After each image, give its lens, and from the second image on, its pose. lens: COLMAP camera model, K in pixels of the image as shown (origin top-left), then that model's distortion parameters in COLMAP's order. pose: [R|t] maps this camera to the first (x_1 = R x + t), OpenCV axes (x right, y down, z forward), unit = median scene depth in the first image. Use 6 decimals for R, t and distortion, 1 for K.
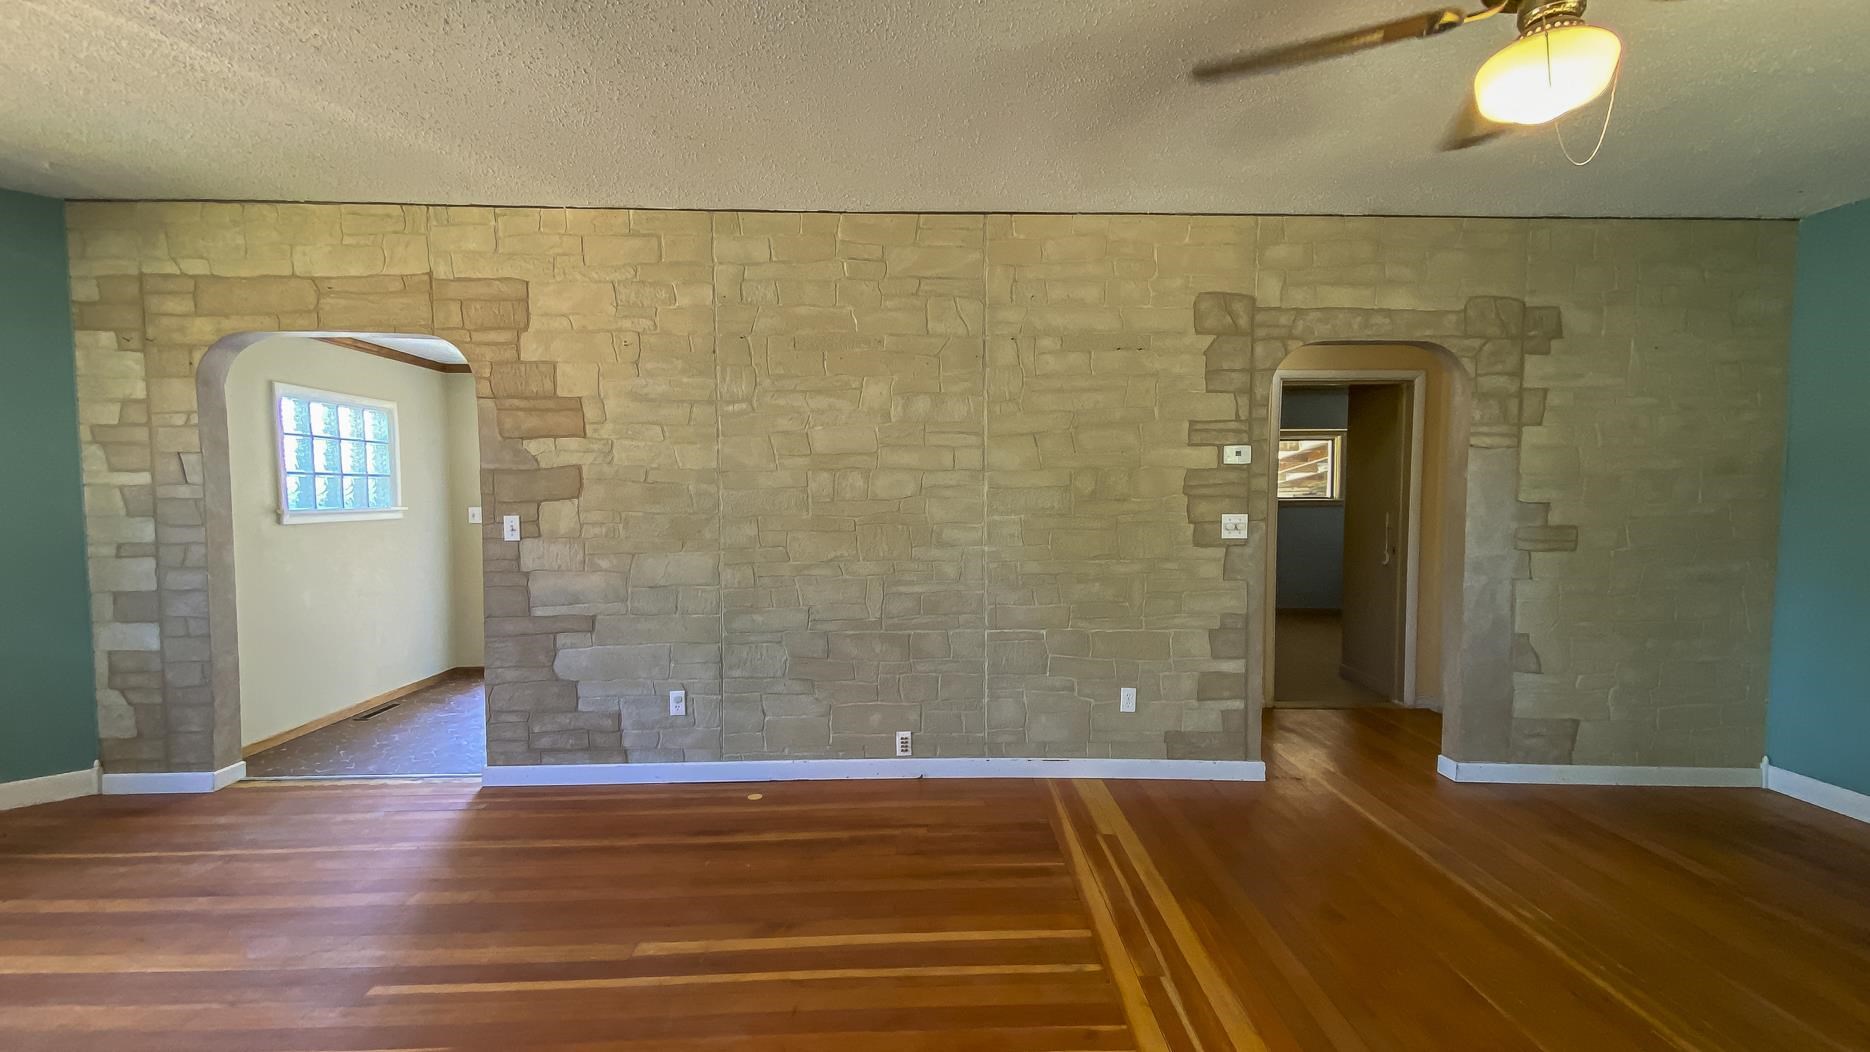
lens RADIAL K [[794.4, 0, 946.4], [0, 794.4, 527.4], [0, 0, 1]] dist [0.066155, -0.027173]
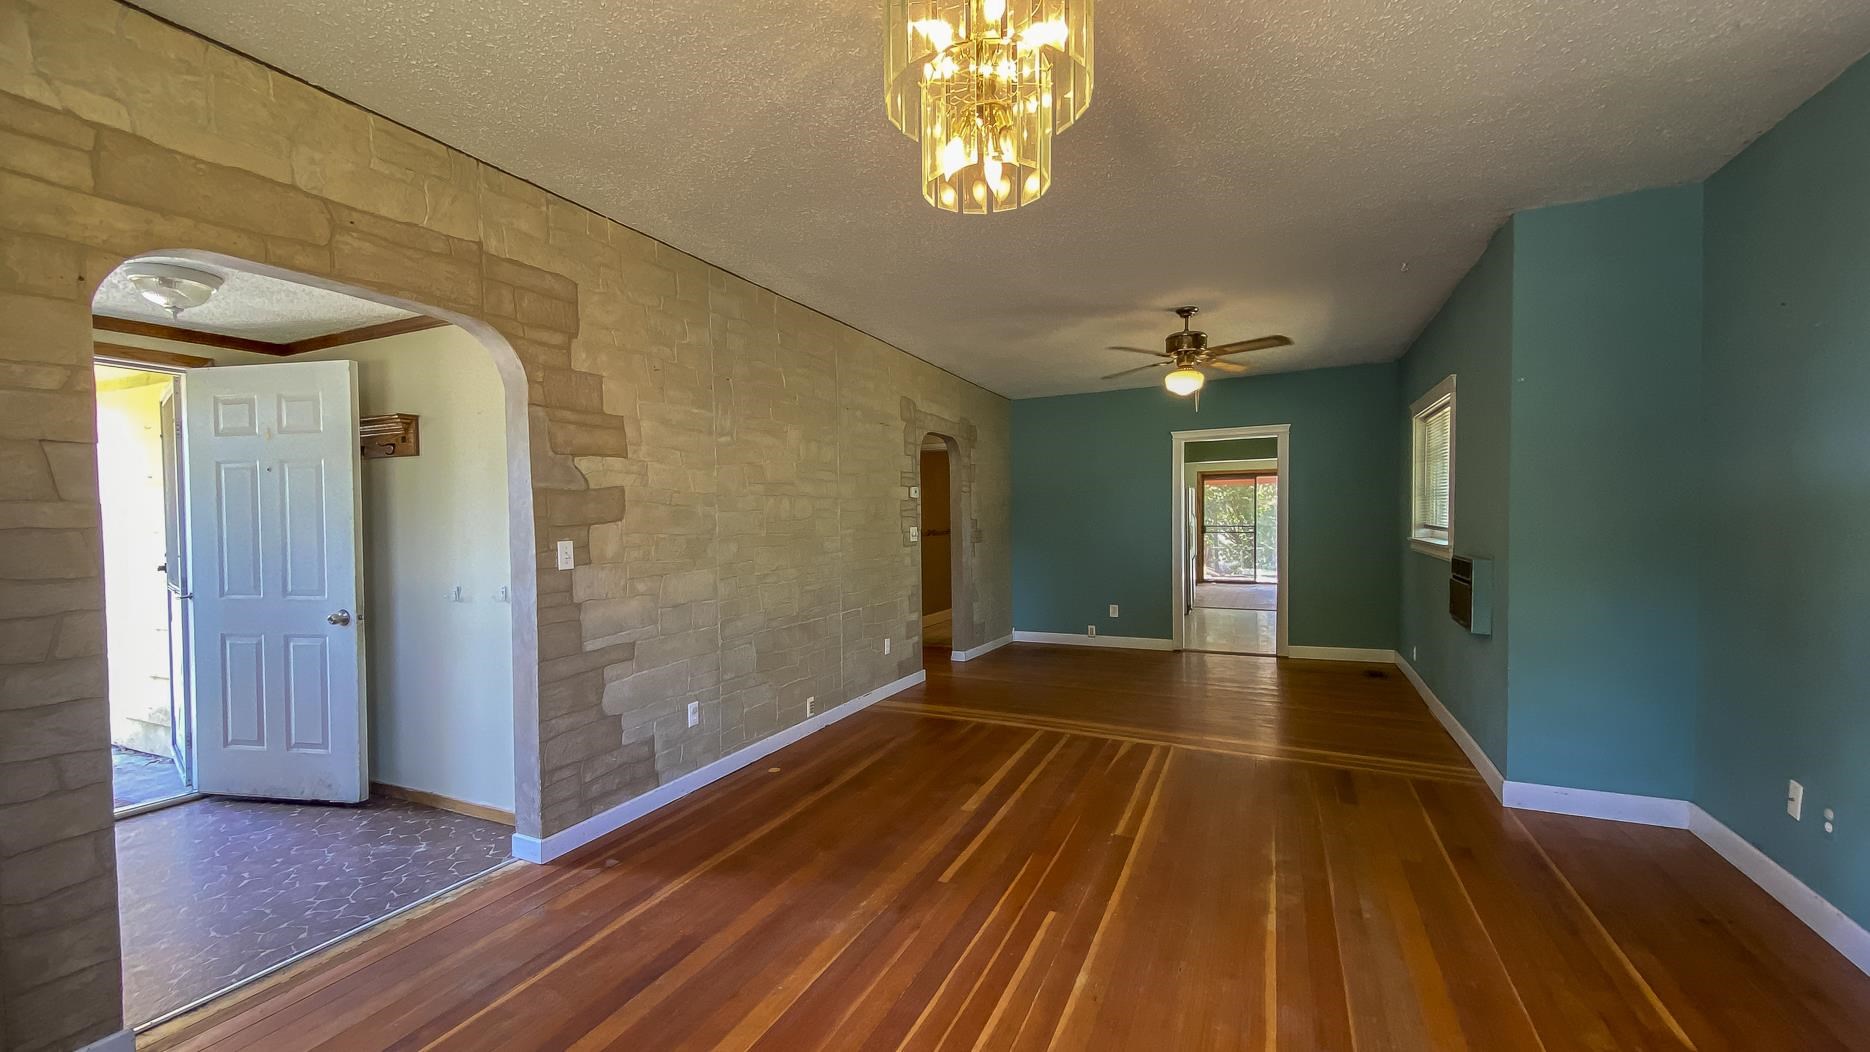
lens RADIAL K [[756.7, 0, 933.7], [0, 756.7, 531.9], [0, 0, 1]] dist [0.070623, -0.021858]
pose [[0.437448, -0.022823, 0.898954, -1.114844], [0.055675, 0.998447, -0.001743, -0.000769], [-0.897519, 0.050812, 0.438040, 0.268689]]
